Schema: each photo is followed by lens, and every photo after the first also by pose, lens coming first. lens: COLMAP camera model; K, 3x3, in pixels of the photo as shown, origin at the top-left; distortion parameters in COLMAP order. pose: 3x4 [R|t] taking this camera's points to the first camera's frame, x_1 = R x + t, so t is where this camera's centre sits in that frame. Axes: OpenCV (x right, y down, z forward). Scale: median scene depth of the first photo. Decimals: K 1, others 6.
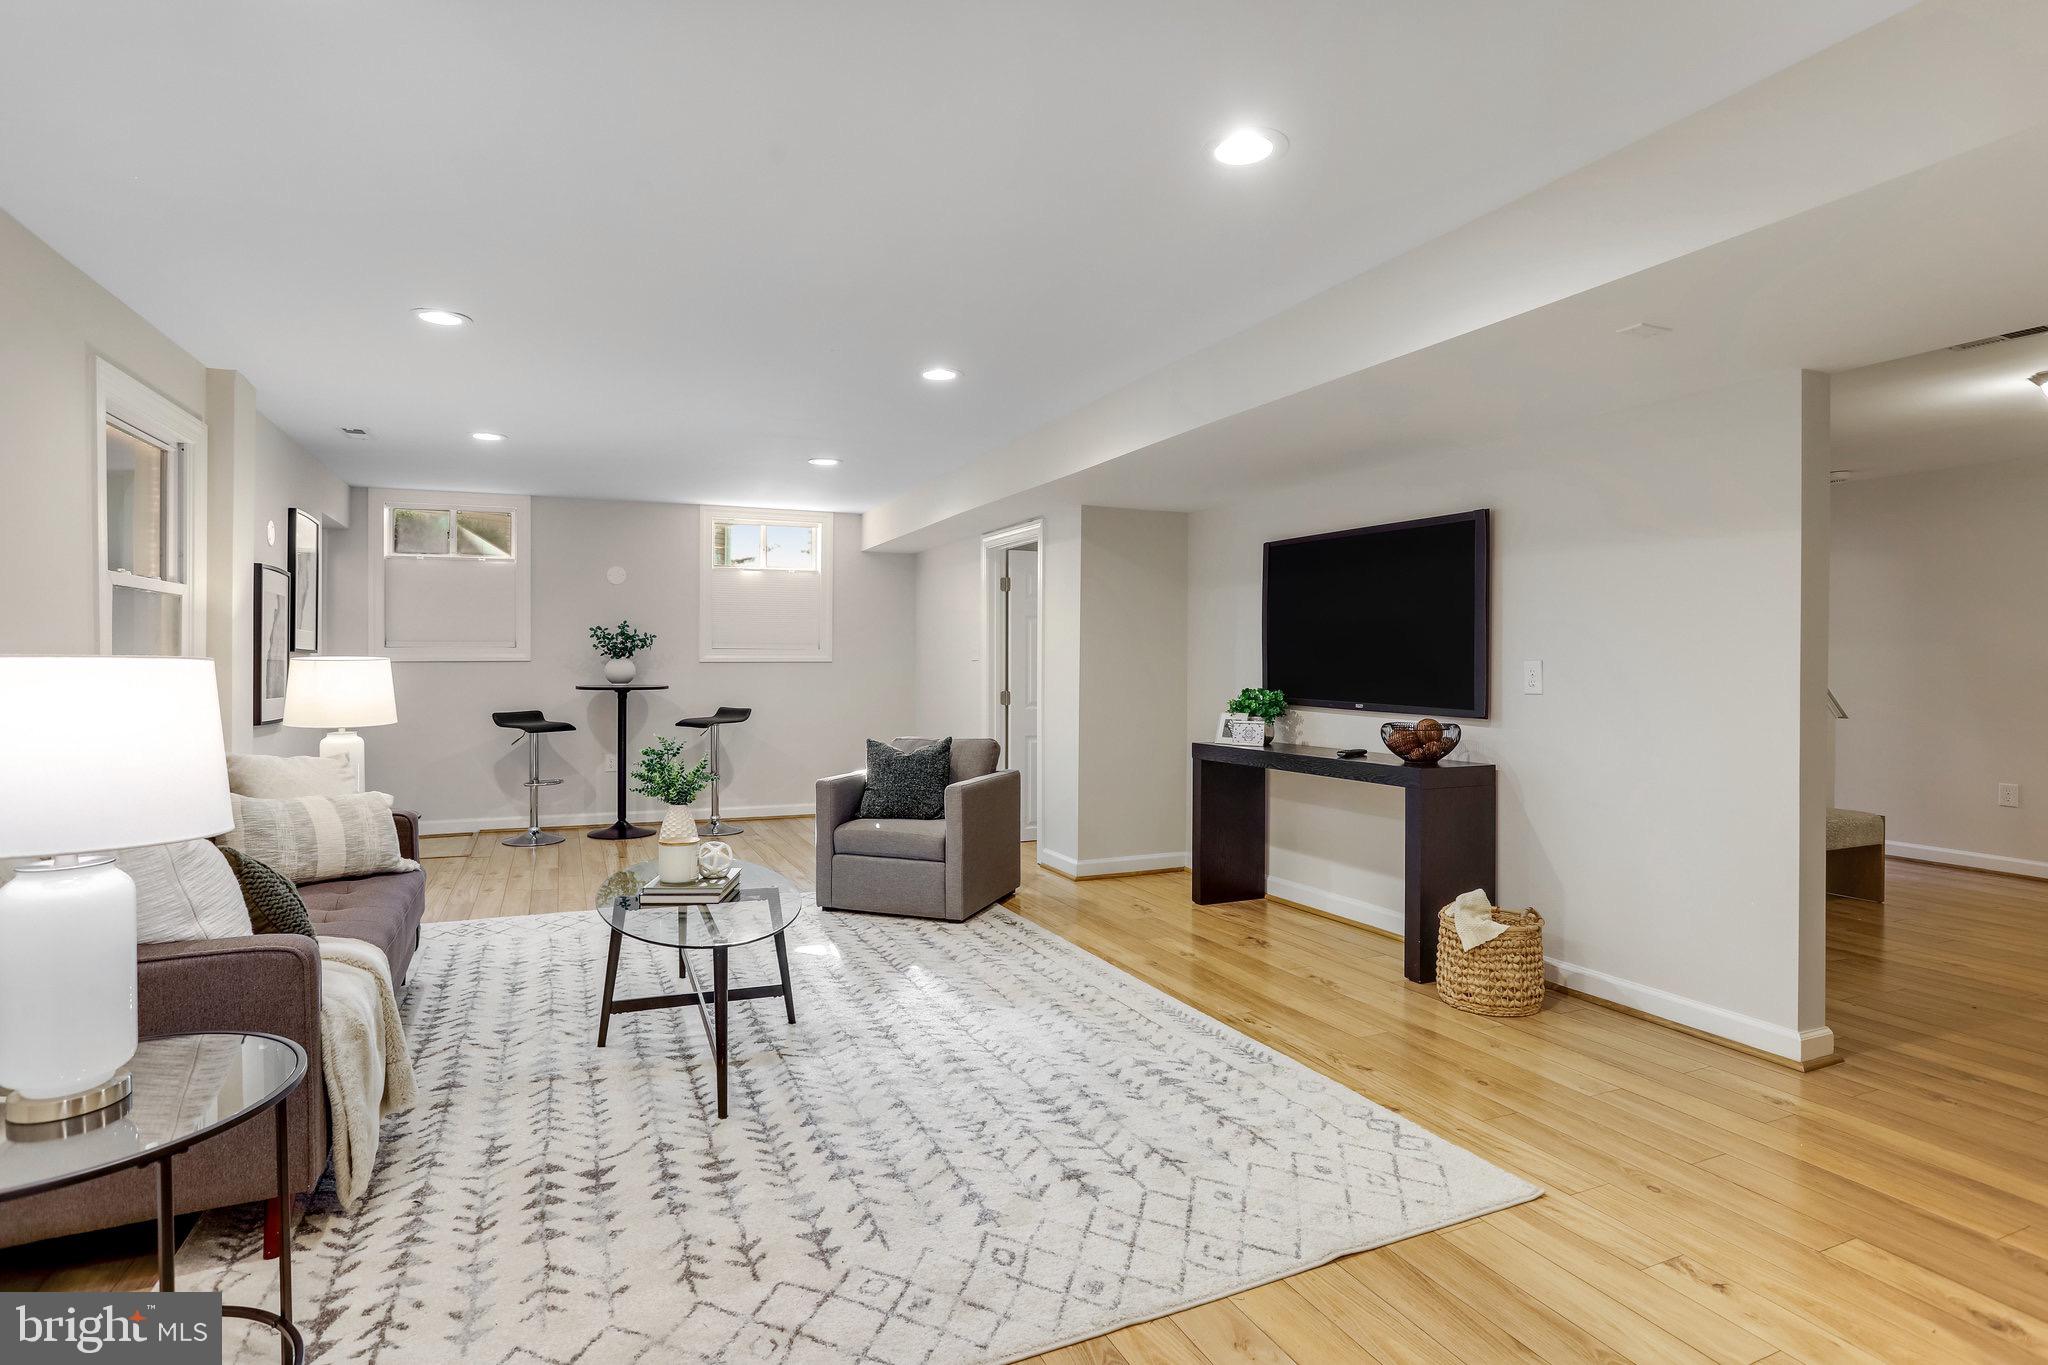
lens RADIAL K [[1048.1, 0, 1026.1], [0, 1048.1, 671.4], [0, 0, 1]] dist [-0.061109, 0.033997]
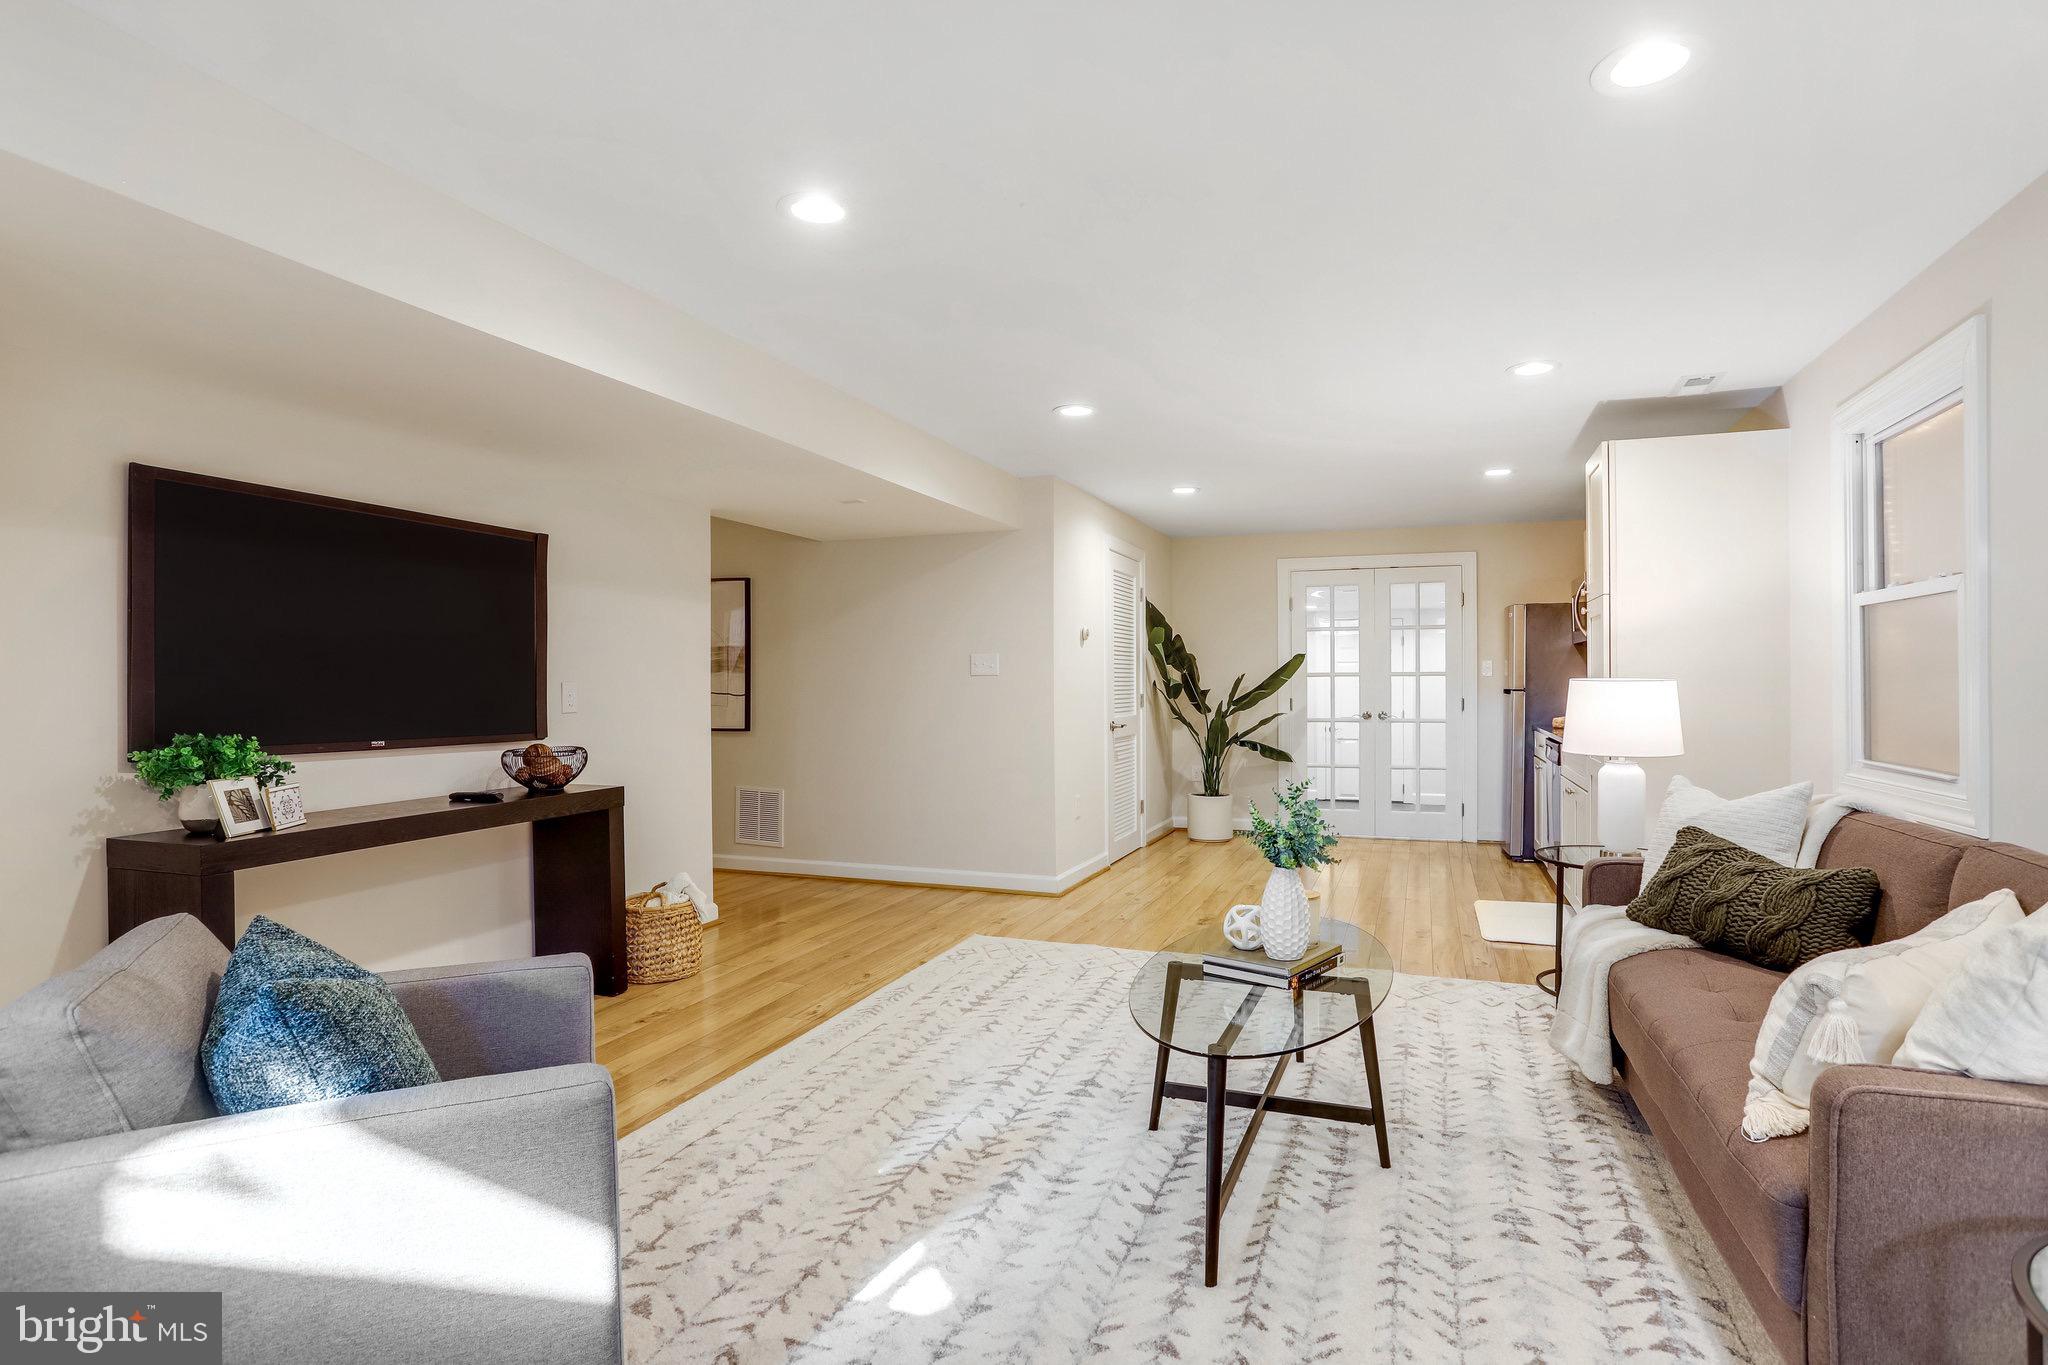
lens RADIAL K [[1048.1, 0, 1026.1], [0, 1048.1, 671.4], [0, 0, 1]] dist [-0.061109, 0.033997]
pose [[-0.709697, 0.008139, 0.704460, -0.686940], [0.009115, 0.999956, -0.002370, -0.016075], [-0.704448, 0.004739, -0.709740, 1.552371]]
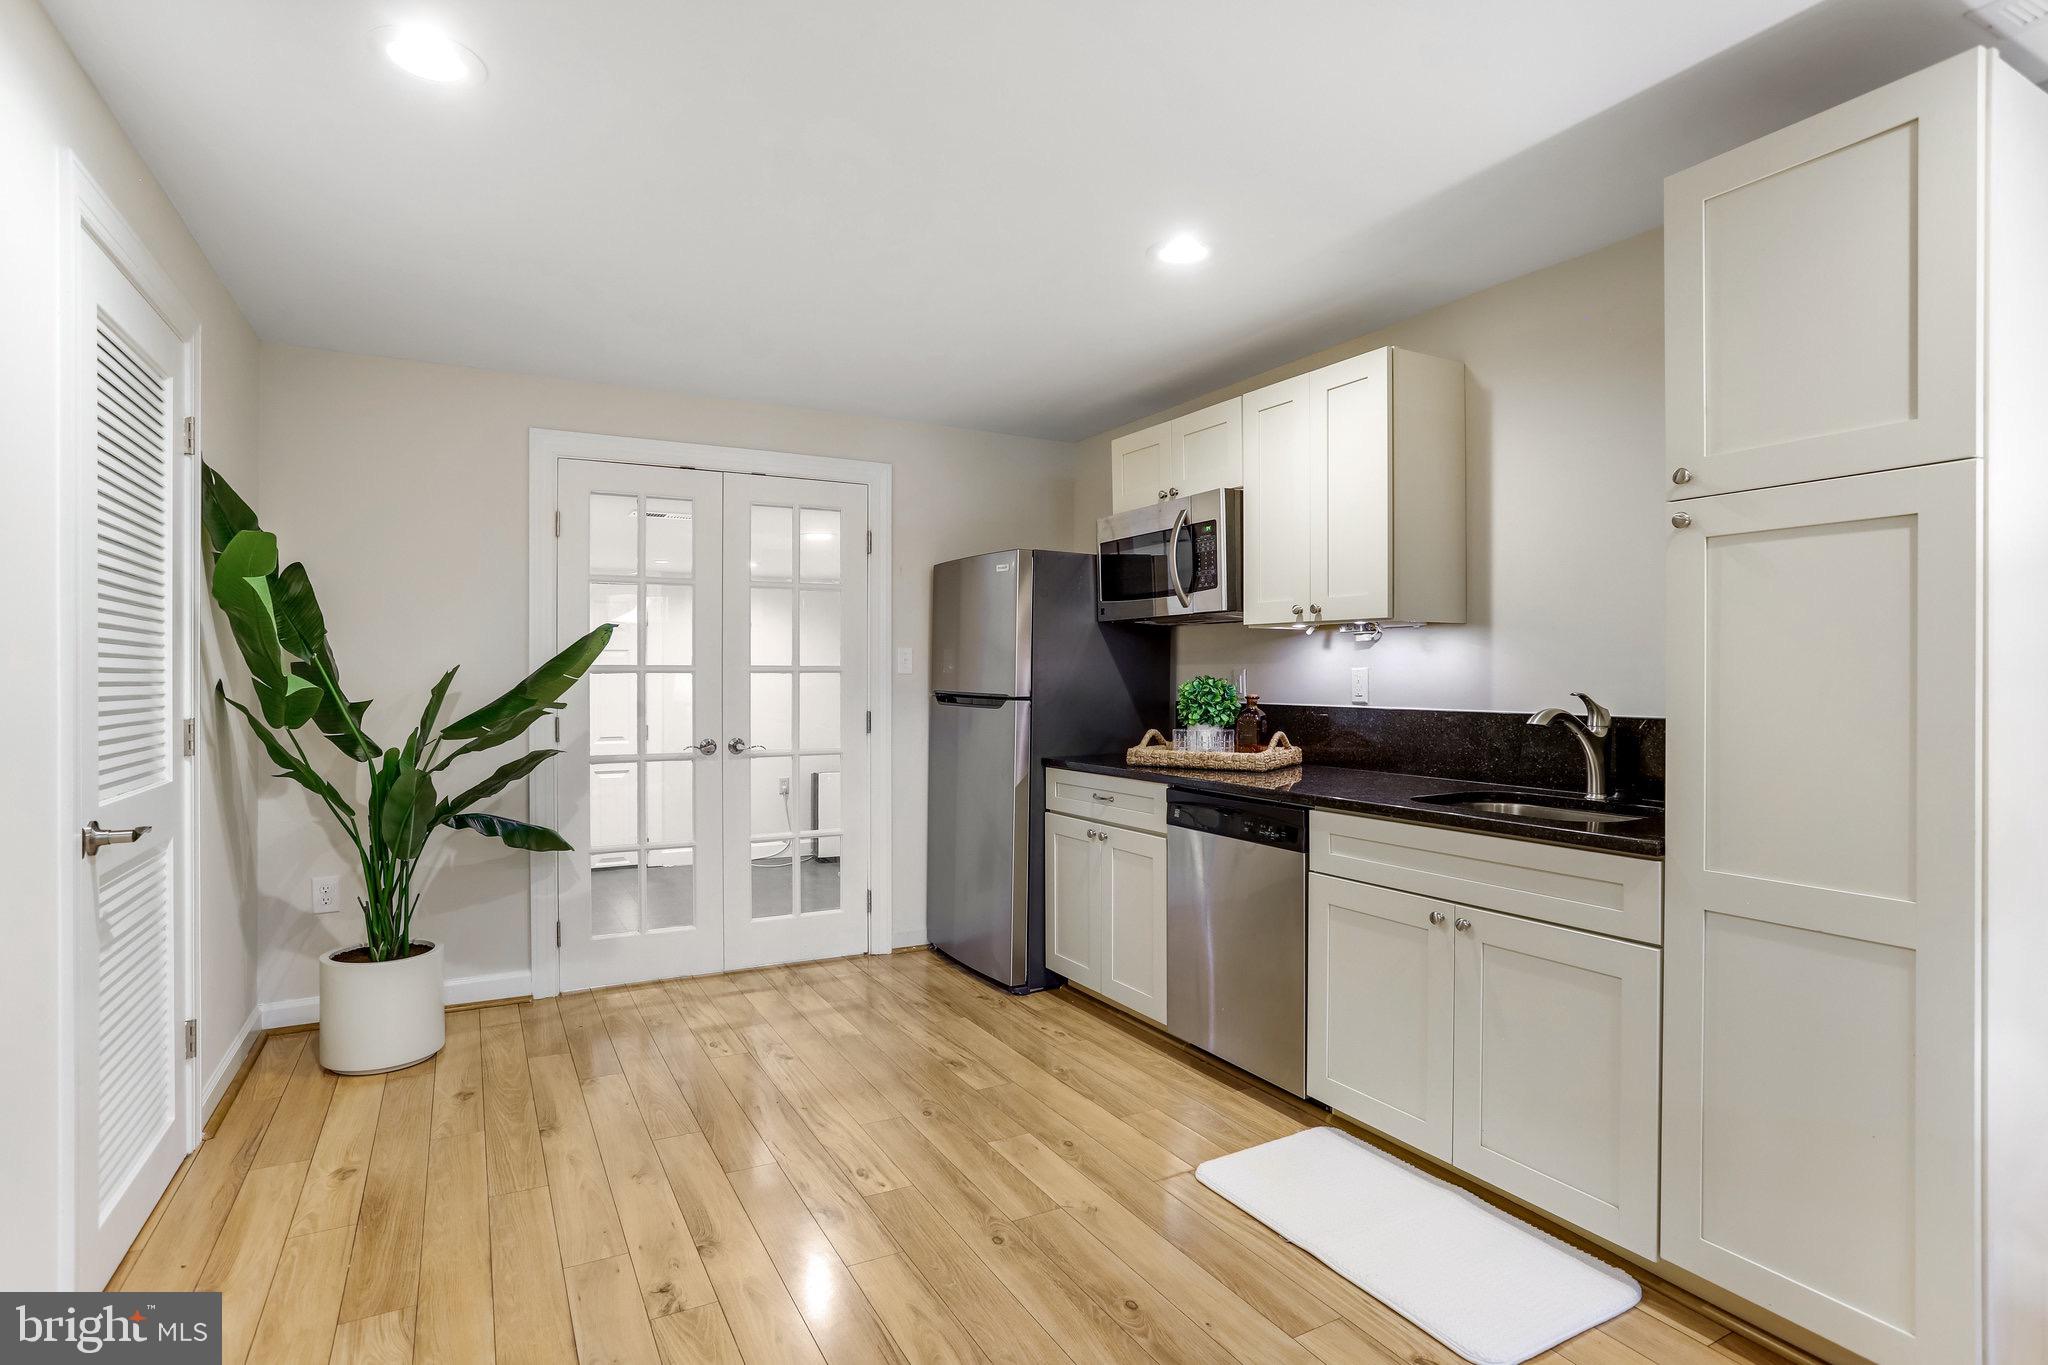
lens RADIAL K [[1020.0, 0, 1014.0], [0, 1020.0, 673.1], [0, 0, 1]] dist [-0.026134, 0.000408]
pose [[-0.996804, -0.002122, -0.079860, 0.102211], [-0.002465, 0.999988, 0.004200, -0.009998], [0.079850, 0.004383, -0.996797, 0.653079]]
